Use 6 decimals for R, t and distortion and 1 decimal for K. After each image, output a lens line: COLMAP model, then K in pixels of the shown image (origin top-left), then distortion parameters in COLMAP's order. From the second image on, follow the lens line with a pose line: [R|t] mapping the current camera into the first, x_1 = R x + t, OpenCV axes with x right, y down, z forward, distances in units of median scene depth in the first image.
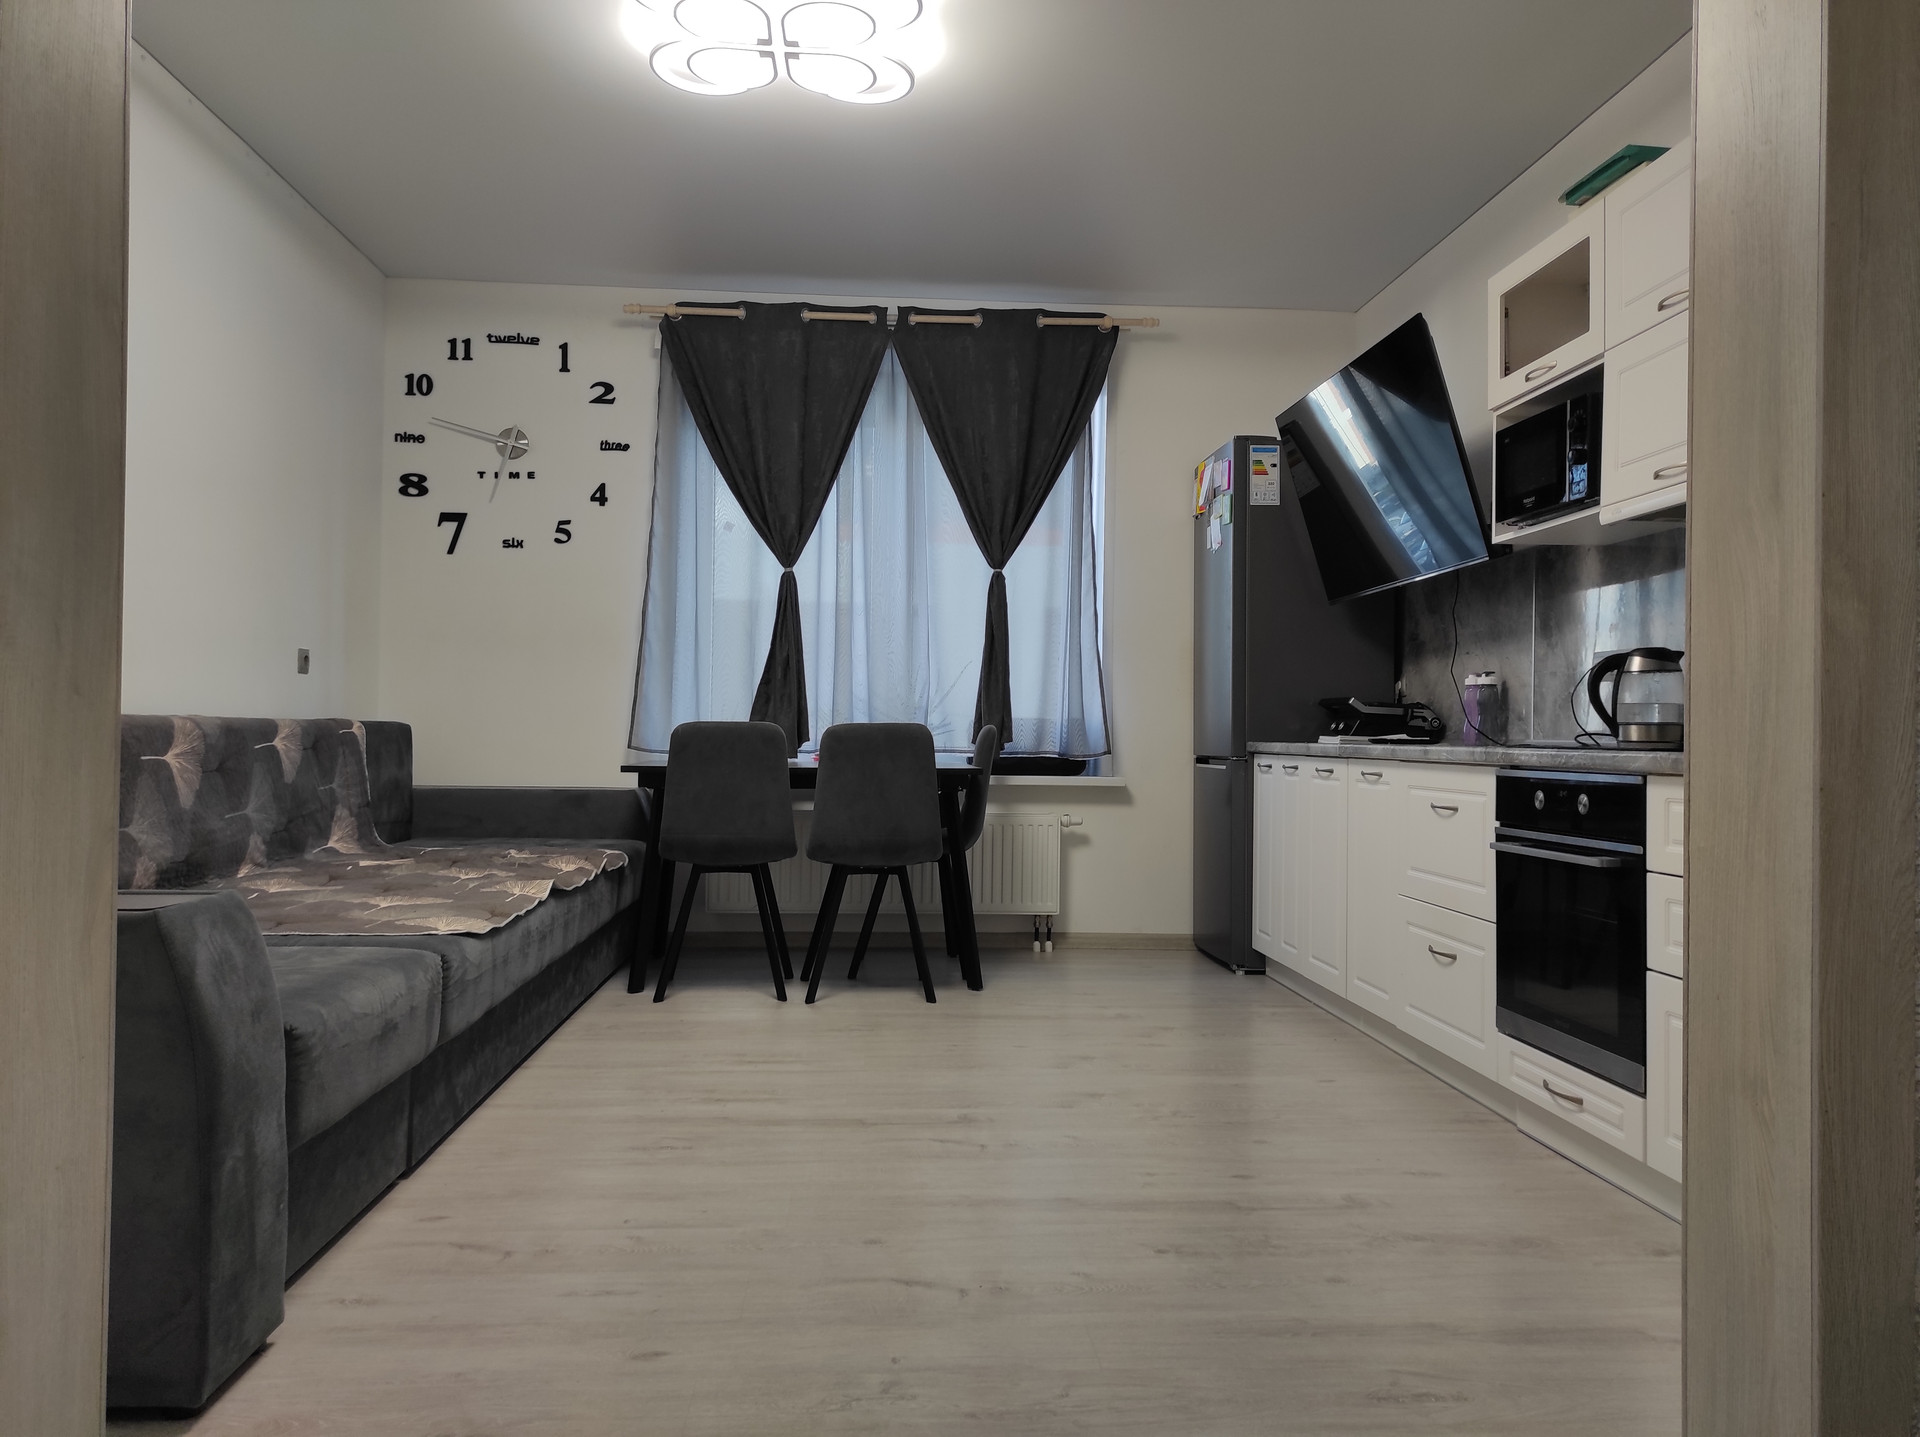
lens RADIAL K [[1408.1, 0, 966.4], [0, 1408.1, 716.3], [0, 0, 1]] dist [0.044236, -0.032410]
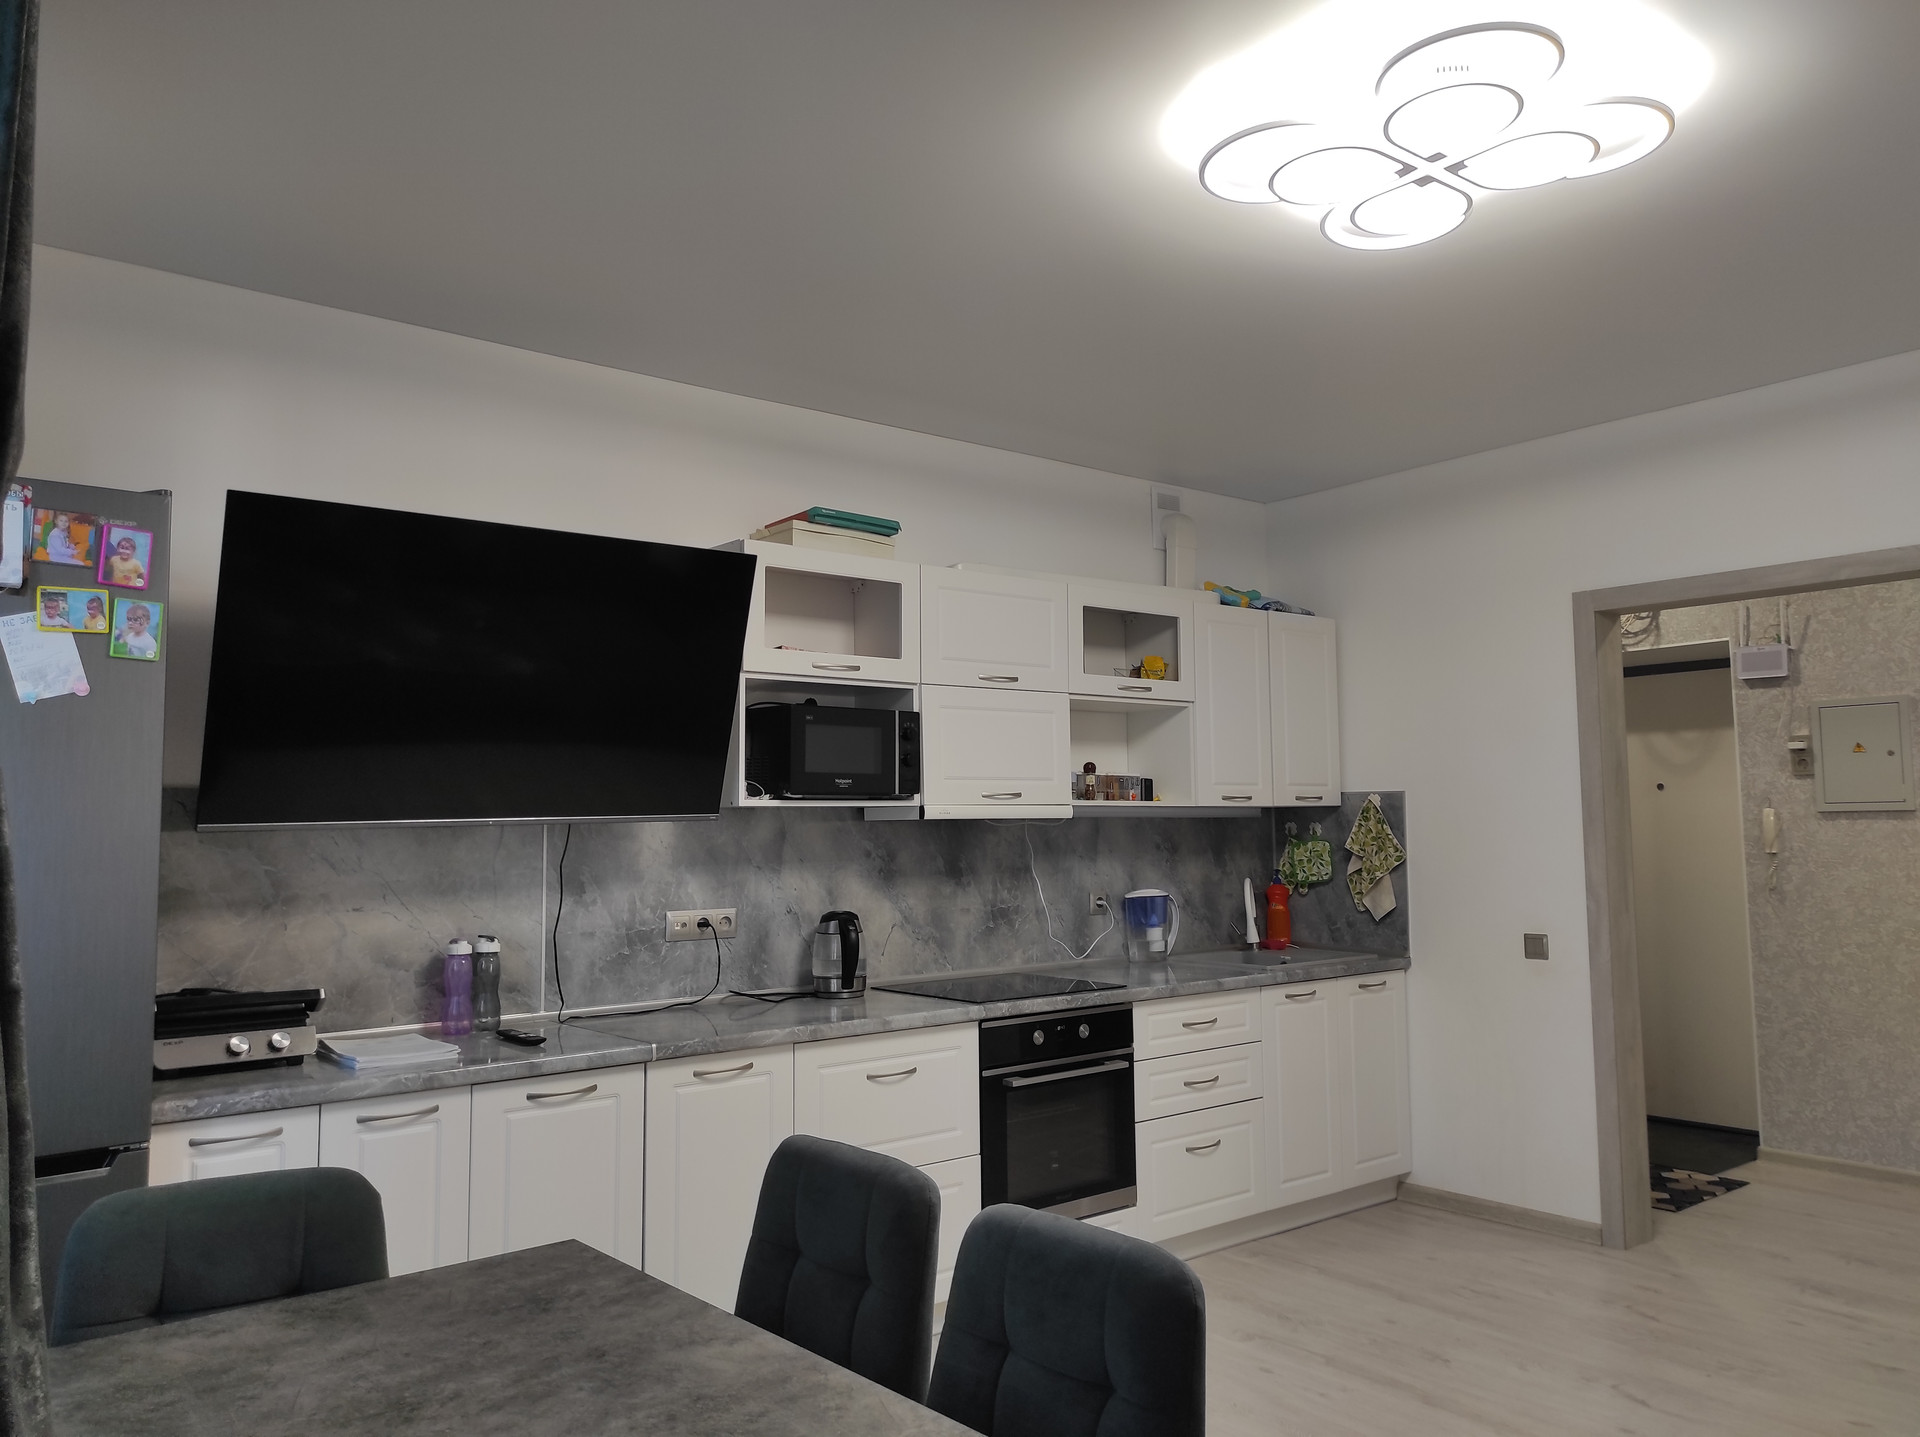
lens RADIAL K [[1408.1, 0, 966.4], [0, 1408.1, 716.3], [0, 0, 1]] dist [0.044236, -0.032410]
pose [[-0.573902, 0.057152, 0.816927, -0.745417], [-0.009569, 0.997026, -0.076475, -0.158744], [-0.818868, -0.051706, -0.571648, 2.063557]]
